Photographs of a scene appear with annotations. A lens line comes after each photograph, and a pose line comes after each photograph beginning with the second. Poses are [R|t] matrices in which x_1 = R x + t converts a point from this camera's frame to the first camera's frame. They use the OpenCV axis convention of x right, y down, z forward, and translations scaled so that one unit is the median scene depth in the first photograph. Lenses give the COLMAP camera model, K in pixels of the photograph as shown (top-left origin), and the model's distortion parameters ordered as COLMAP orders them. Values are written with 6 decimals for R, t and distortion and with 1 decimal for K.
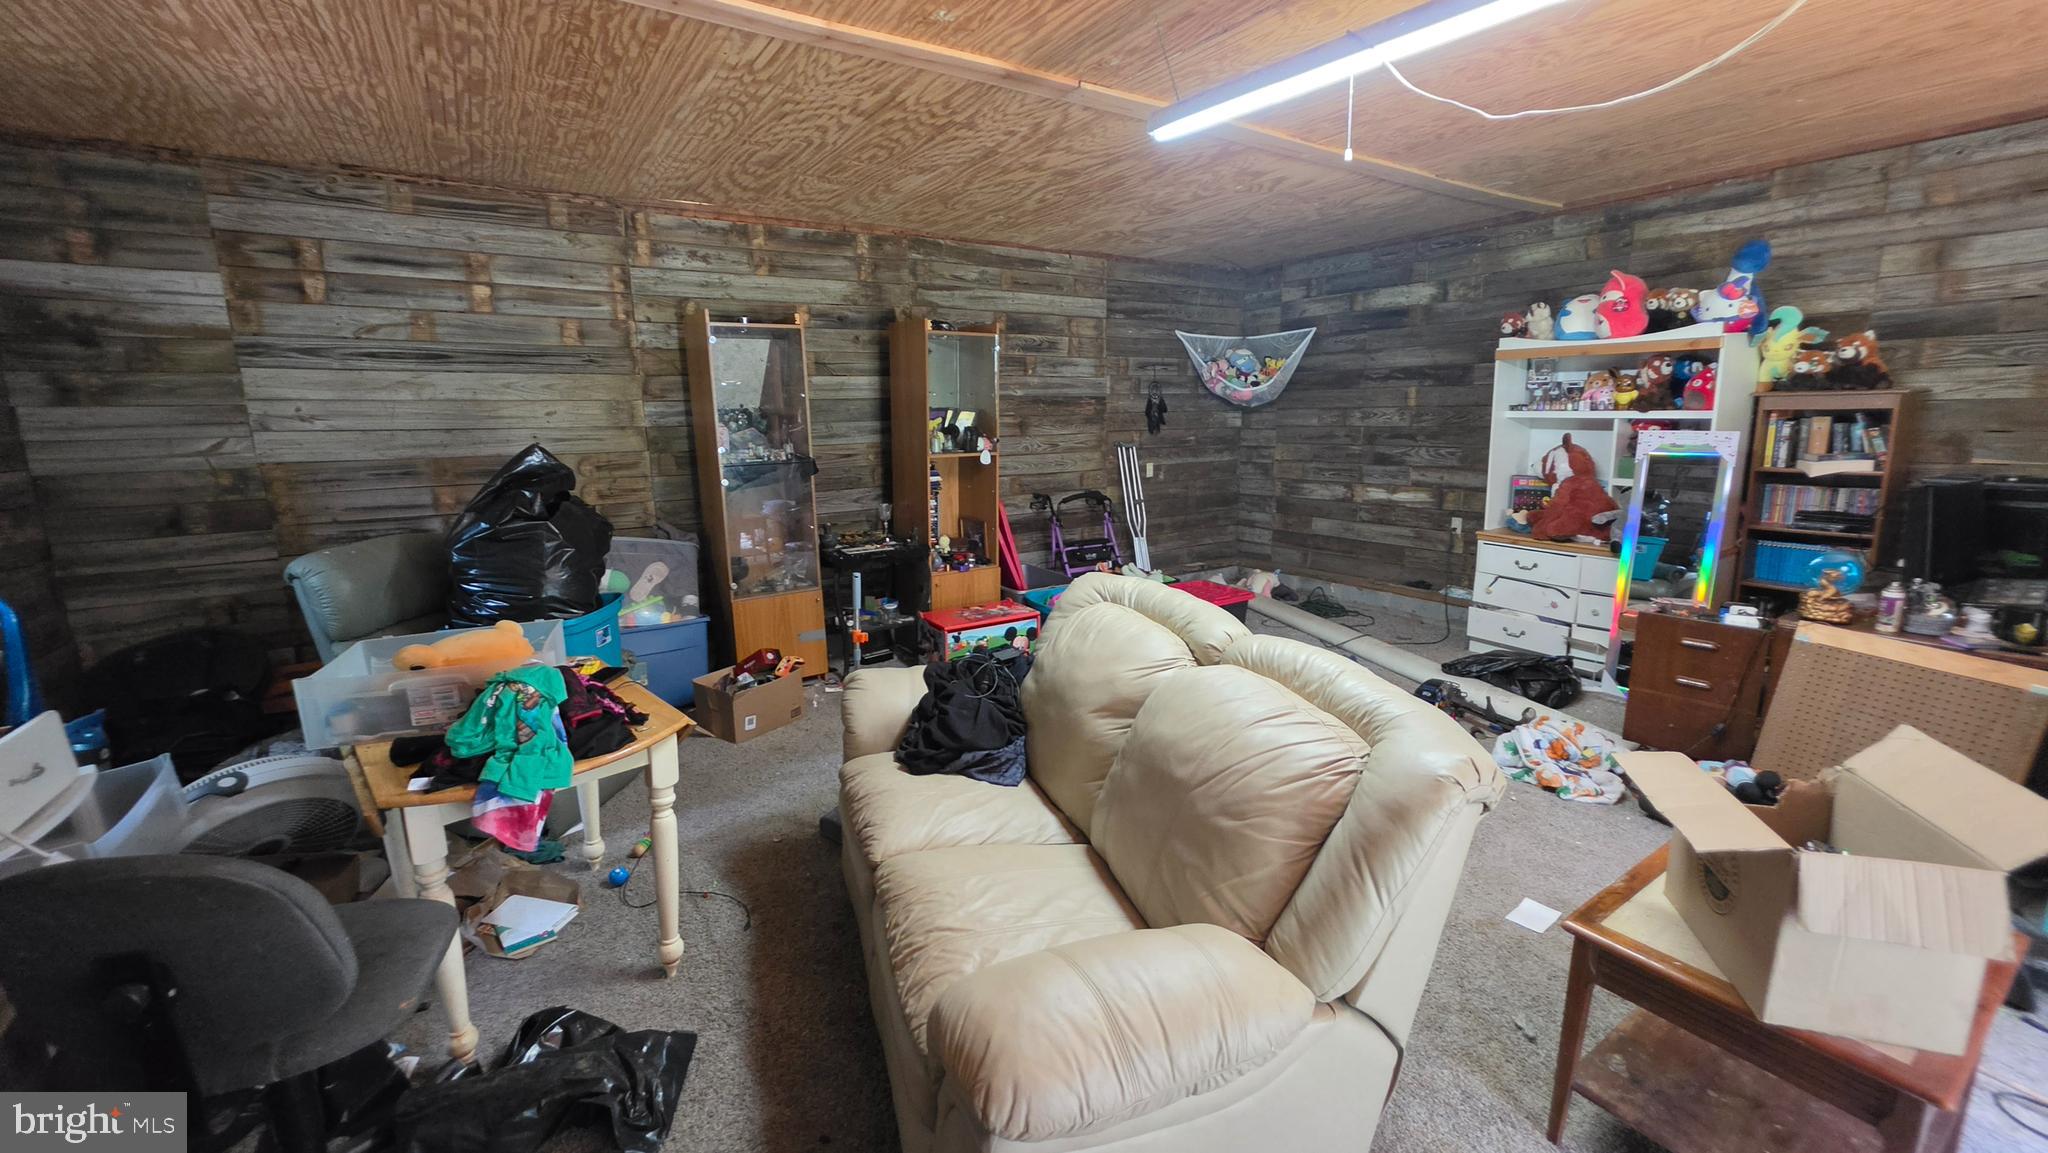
lens RADIAL K [[815.2, 0, 1018.7], [0, 815.2, 568.2], [0, 0, 1]] dist [-0.002177, -0.000049]
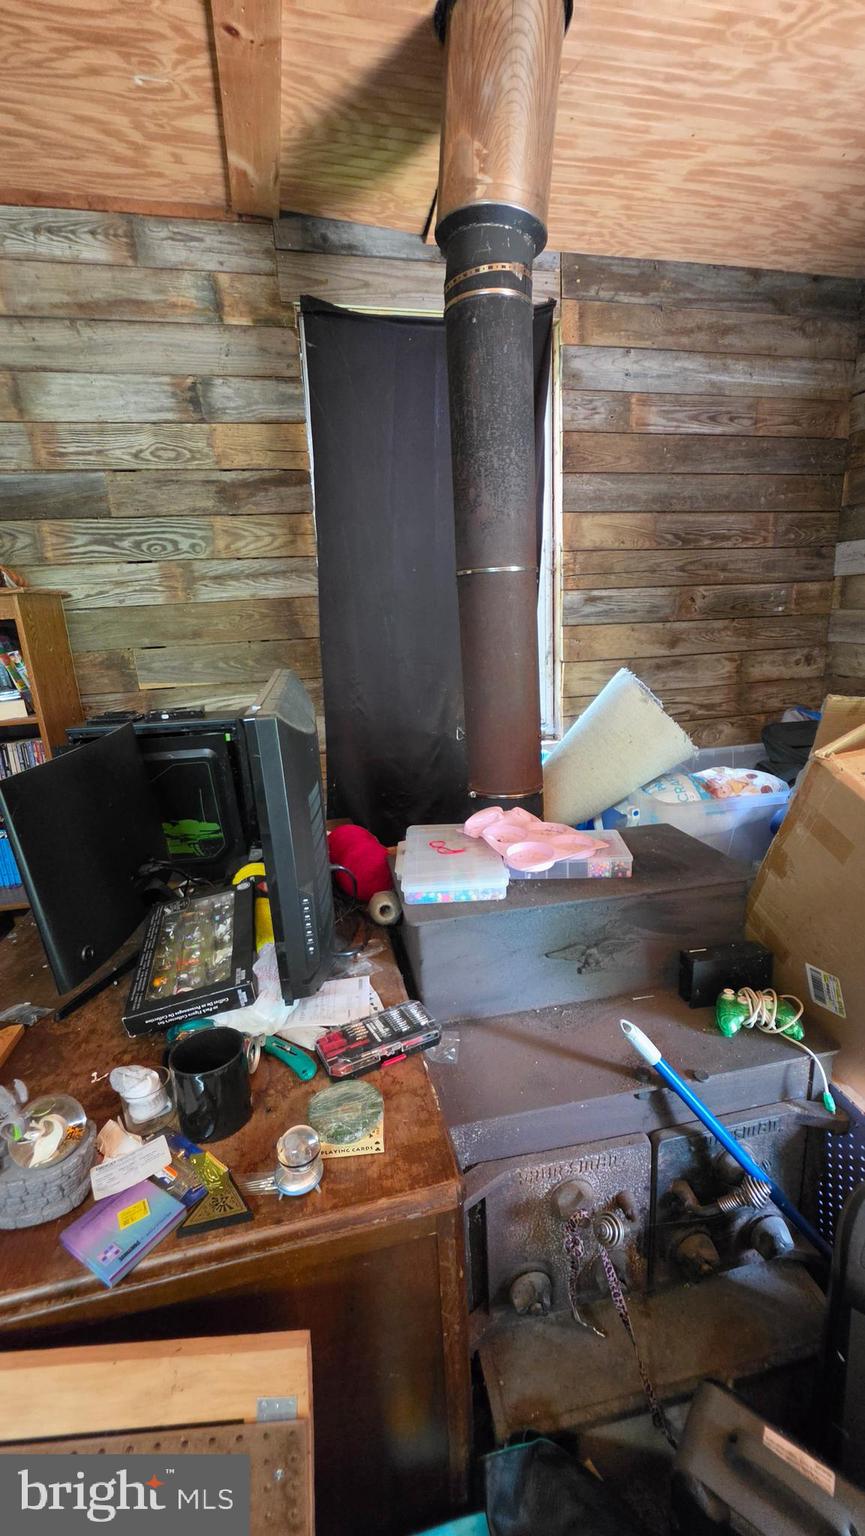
lens RADIAL K [[611.4, 0, 436.4], [0, 611.4, 768.5], [0, 0, 1]] dist [-0.002177, -0.000049]
pose [[0.360737, -0.221688, 0.905938, 0.744027], [0.216331, 0.964739, 0.149935, -0.084952], [-0.907232, 0.141895, 0.395975, 0.533490]]
